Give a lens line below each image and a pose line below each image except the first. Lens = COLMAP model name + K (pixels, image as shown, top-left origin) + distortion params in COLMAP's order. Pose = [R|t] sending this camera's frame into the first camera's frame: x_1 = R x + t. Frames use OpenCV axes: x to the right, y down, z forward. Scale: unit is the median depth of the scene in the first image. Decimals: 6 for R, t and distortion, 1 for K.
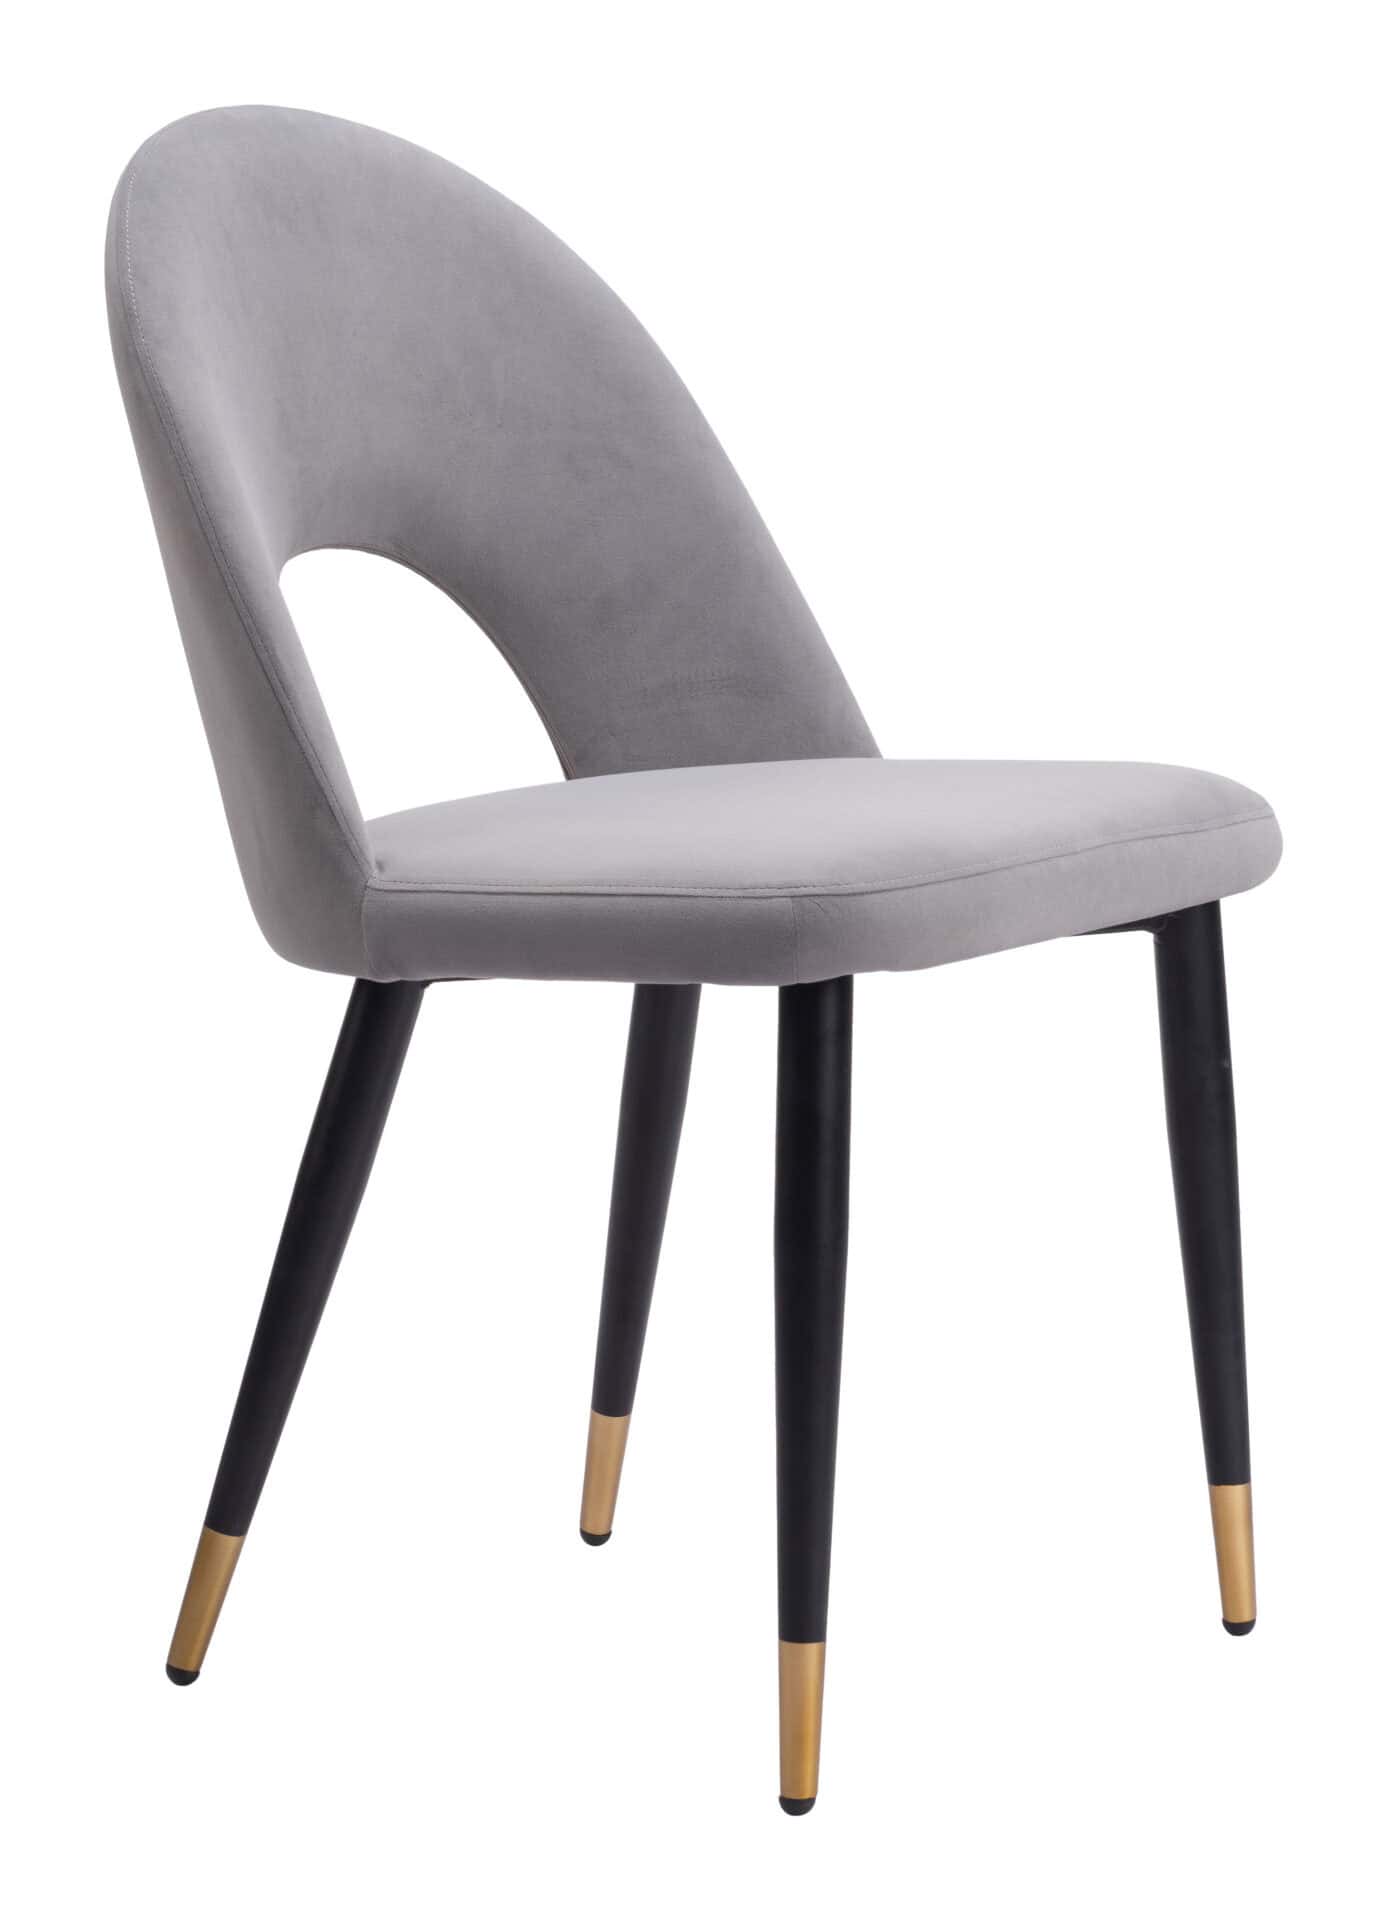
lens RADIAL K [[4031.1, 0, 693.4], [0, 4031.1, 958.7], [0, 0, 1]] dist [-0.006374, 0.000000]
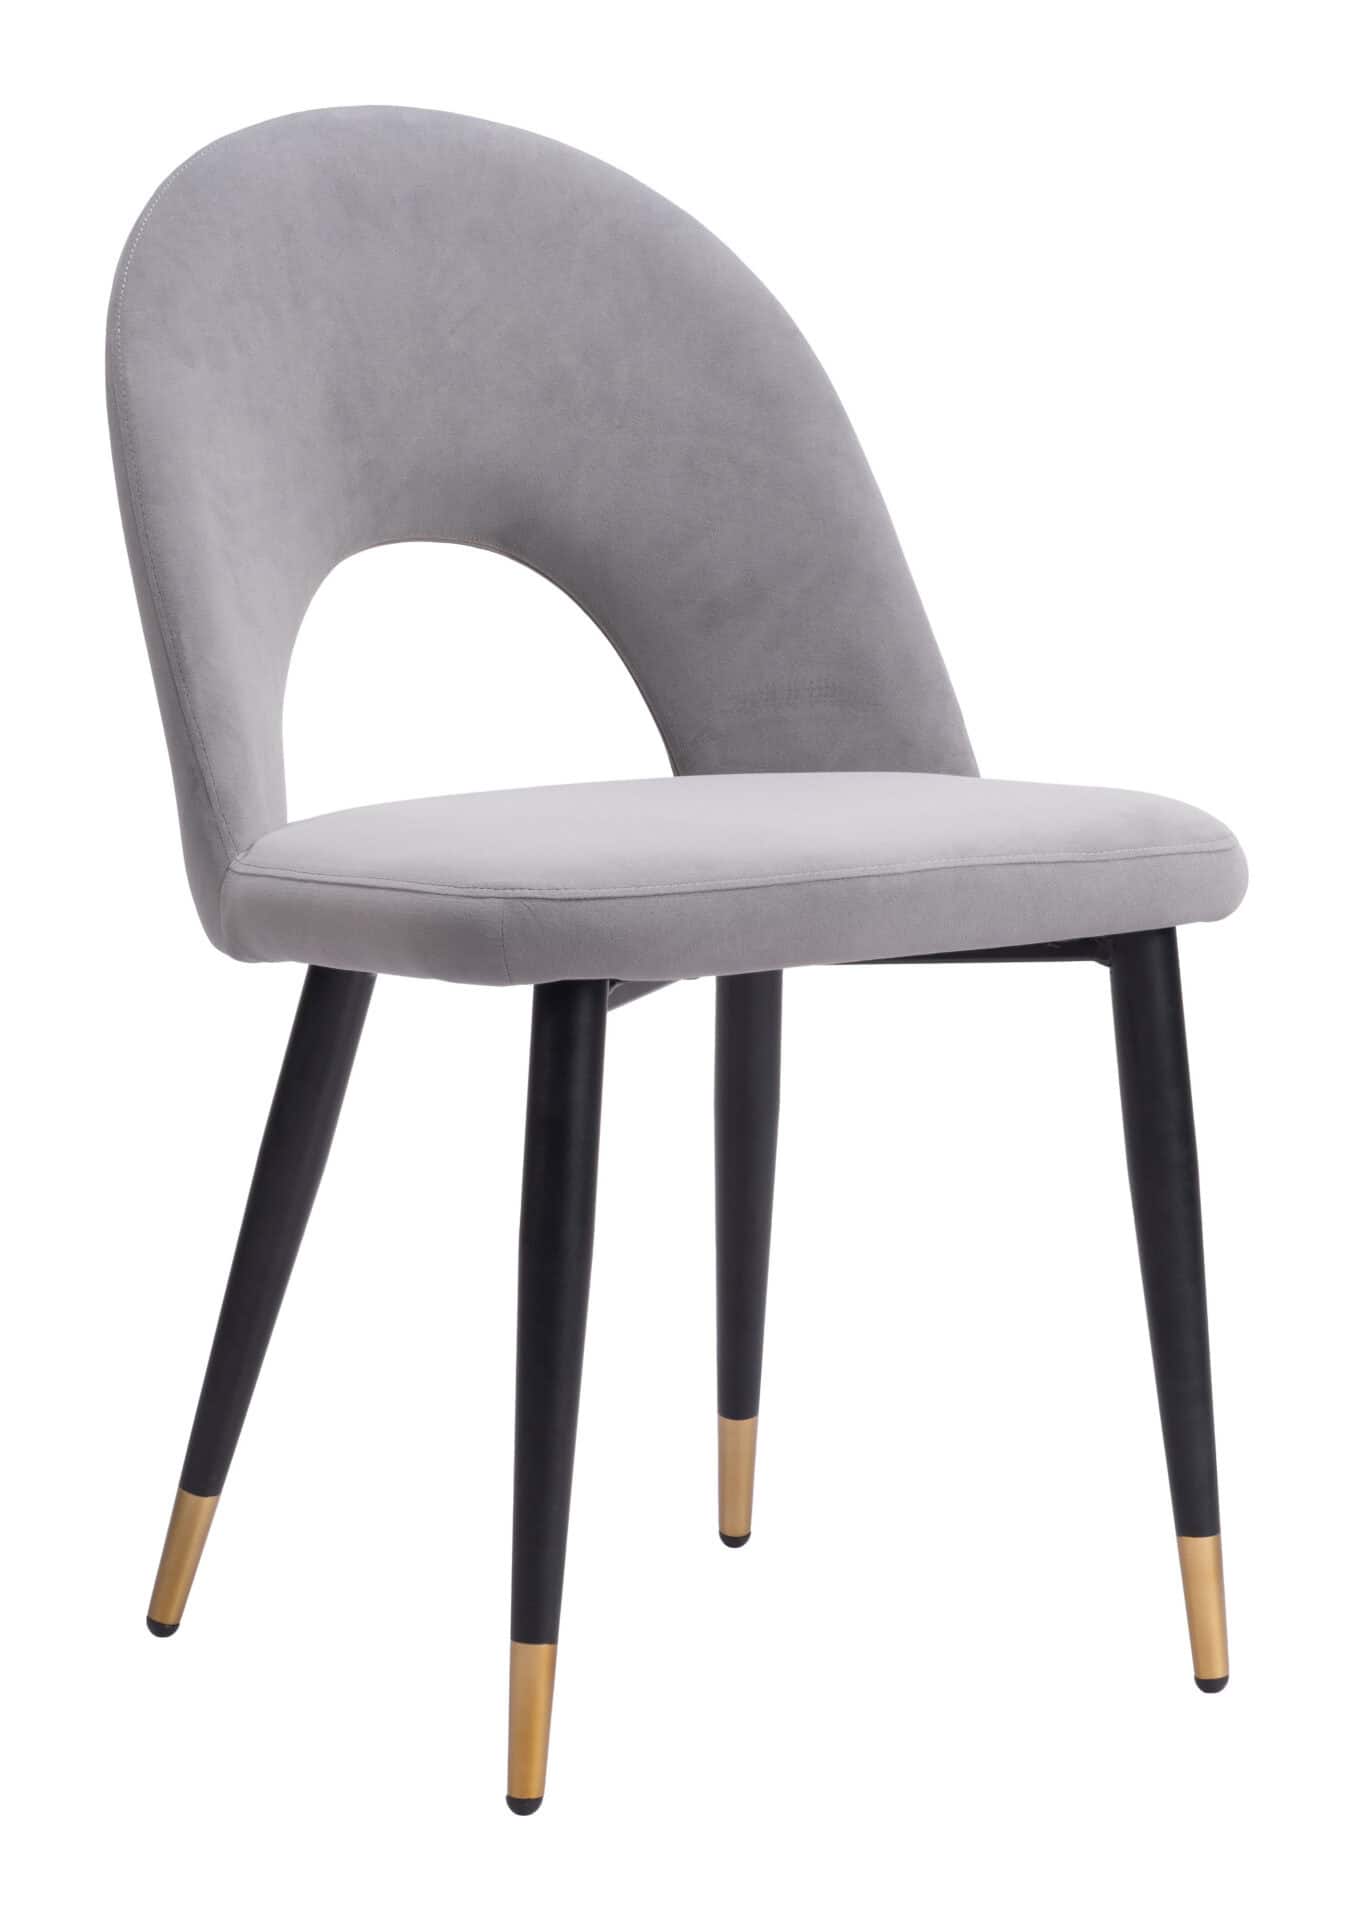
lens RADIAL K [[4044.4, 0, 677.7], [0, 4044.4, 959.0], [0, 0, 1]] dist [-0.012579, 0.000000]
pose [[0.975198, 0.061226, -0.212698, 0.192374], [-0.061512, 0.998092, 0.005279, -0.005668], [0.212615, 0.007936, 0.977104, 0.016598]]
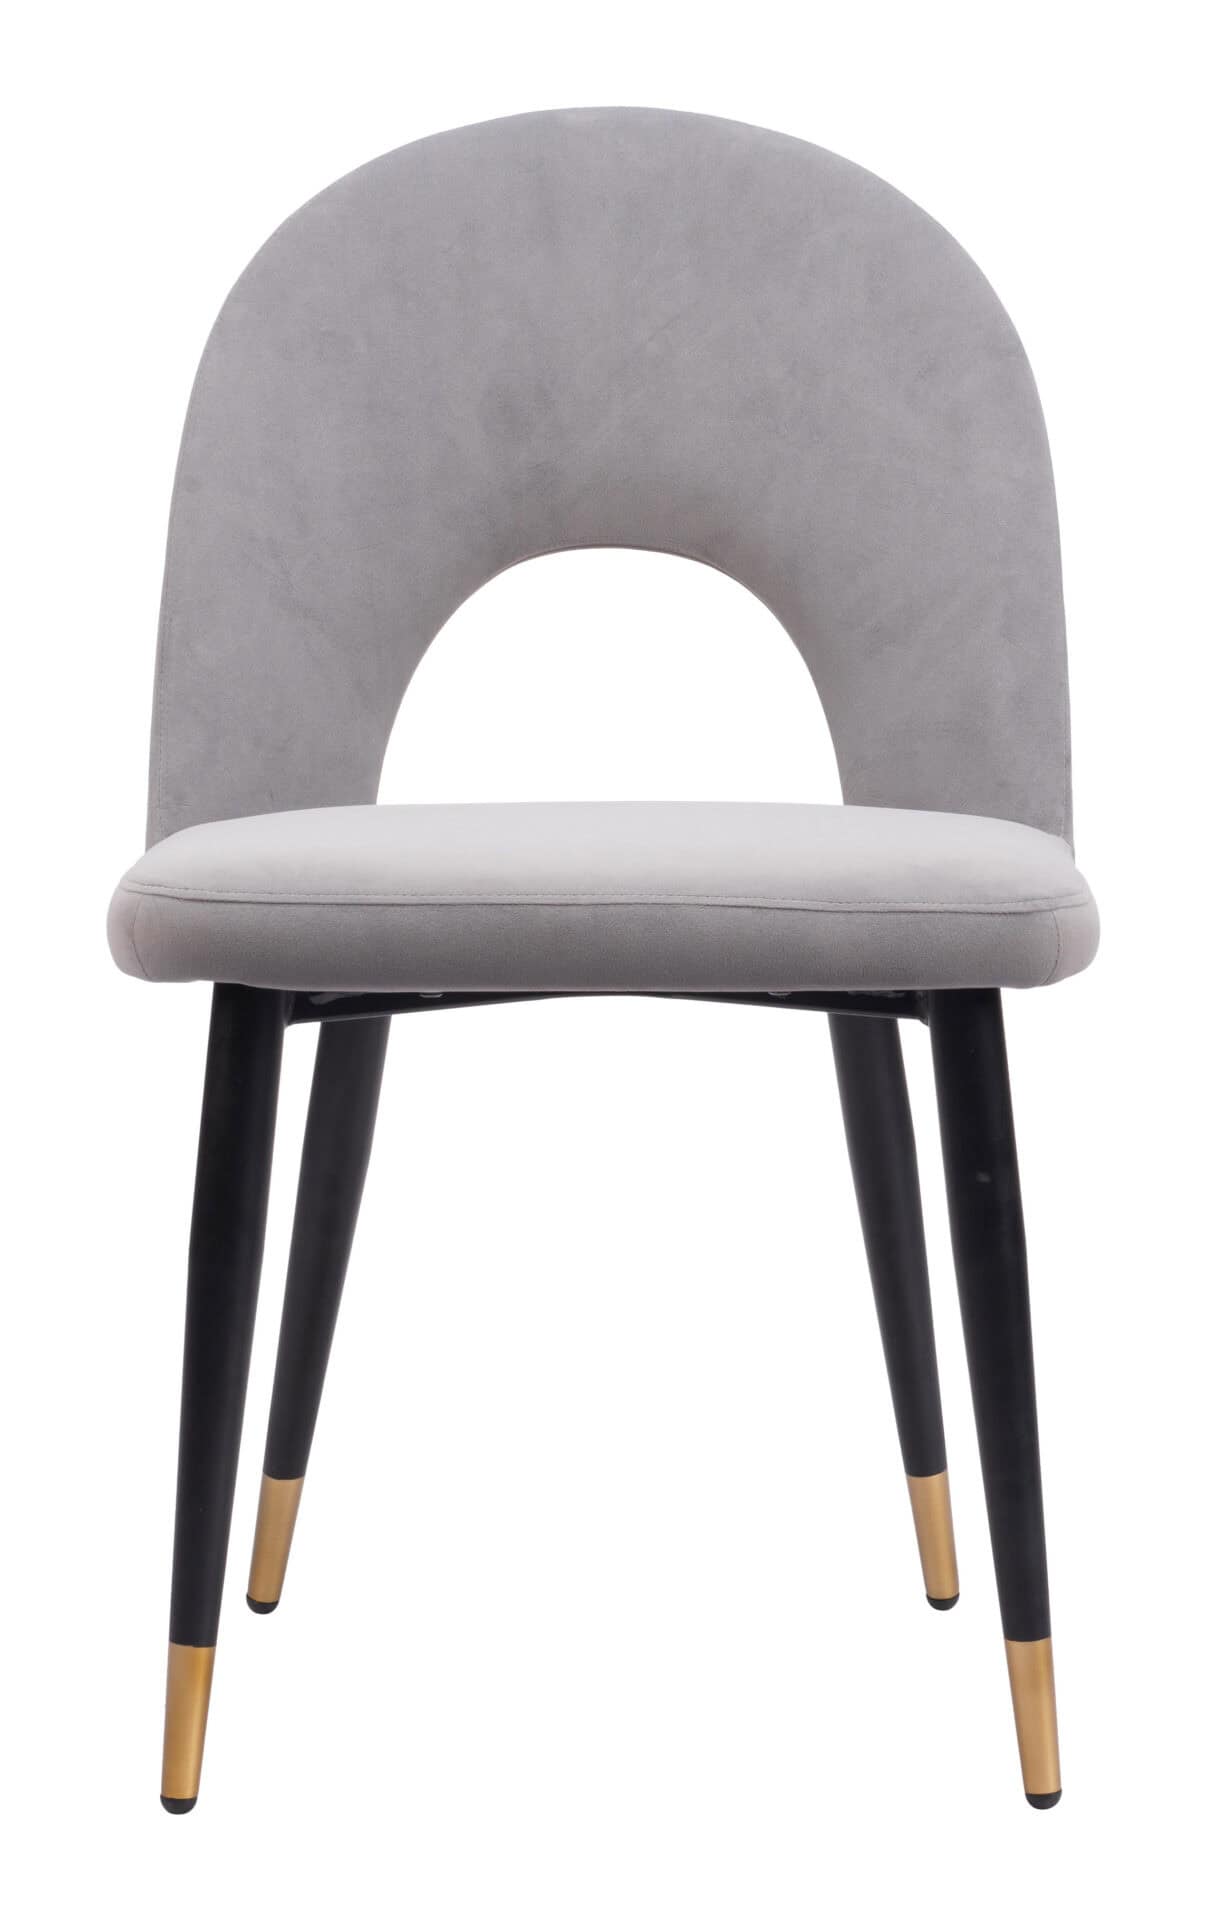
lens RADIAL K [[4130.6, 0, 603.1], [0, 4130.6, 962.9], [0, 0, 1]] dist [0.116513, 0.000000]
pose [[0.862794, 0.140026, -0.485777, 0.428629], [-0.142544, 0.989272, 0.031985, -0.032760], [0.485044, 0.041648, 0.873498, 0.102666]]
